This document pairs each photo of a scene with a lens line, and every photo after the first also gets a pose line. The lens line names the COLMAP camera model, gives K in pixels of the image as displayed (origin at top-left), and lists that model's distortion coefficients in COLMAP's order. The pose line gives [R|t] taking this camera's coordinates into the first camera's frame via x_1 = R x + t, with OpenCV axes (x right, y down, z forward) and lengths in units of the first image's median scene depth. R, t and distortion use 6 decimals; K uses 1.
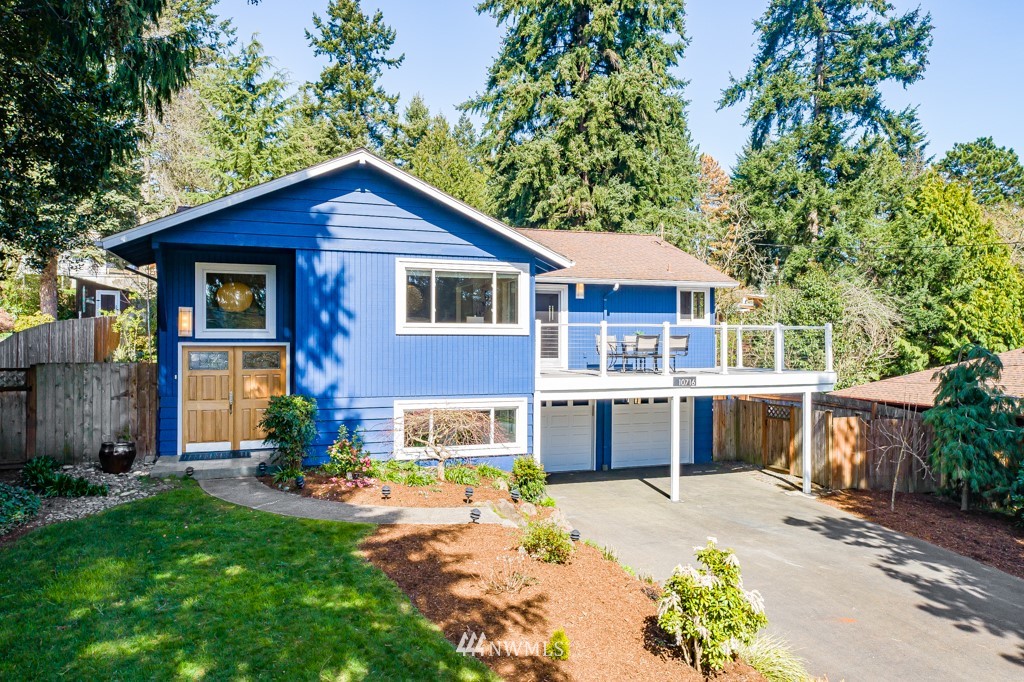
lens RADIAL K [[692.4, 0, 513.2], [0, 692.4, 340.4], [0, 0, 1]] dist [0.001123, 0.000799]
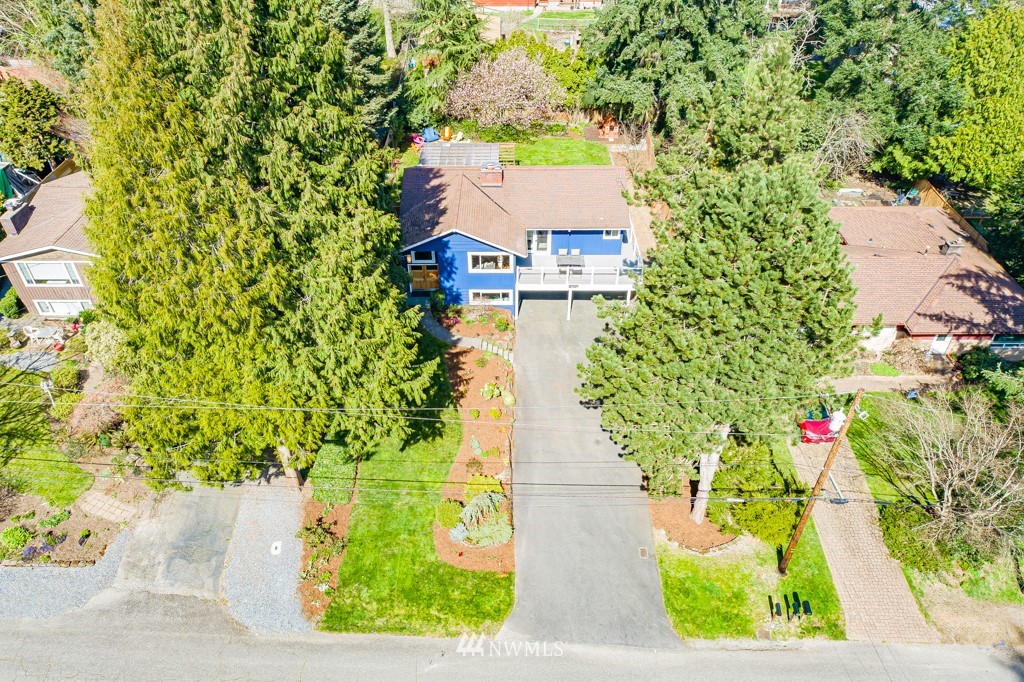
lens RADIAL K [[692.4, 0, 513.2], [0, 692.4, 340.4], [0, 0, 1]] dist [0.001123, 0.000799]
pose [[0.944401, 0.210699, -0.252413, 0.940373], [-0.005468, 0.777650, 0.628673, -1.868517], [0.328750, -0.592339, 0.735566, -1.566717]]
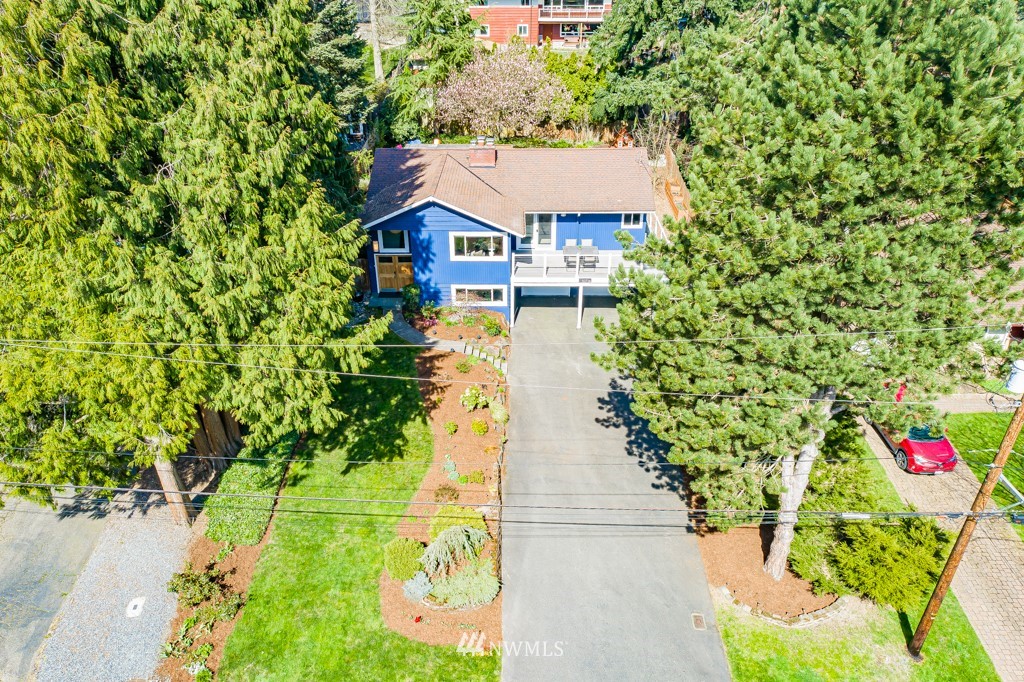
lens RADIAL K [[709.9, 0, 512.0], [0, 709.9, 341.0], [0, 0, 1]] dist [-0.000795, 0.010238]
pose [[0.941257, 0.172669, -0.290207, 0.870723], [-0.003090, 0.863756, 0.503901, -1.103205], [0.337676, -0.473404, 0.813550, -1.221638]]
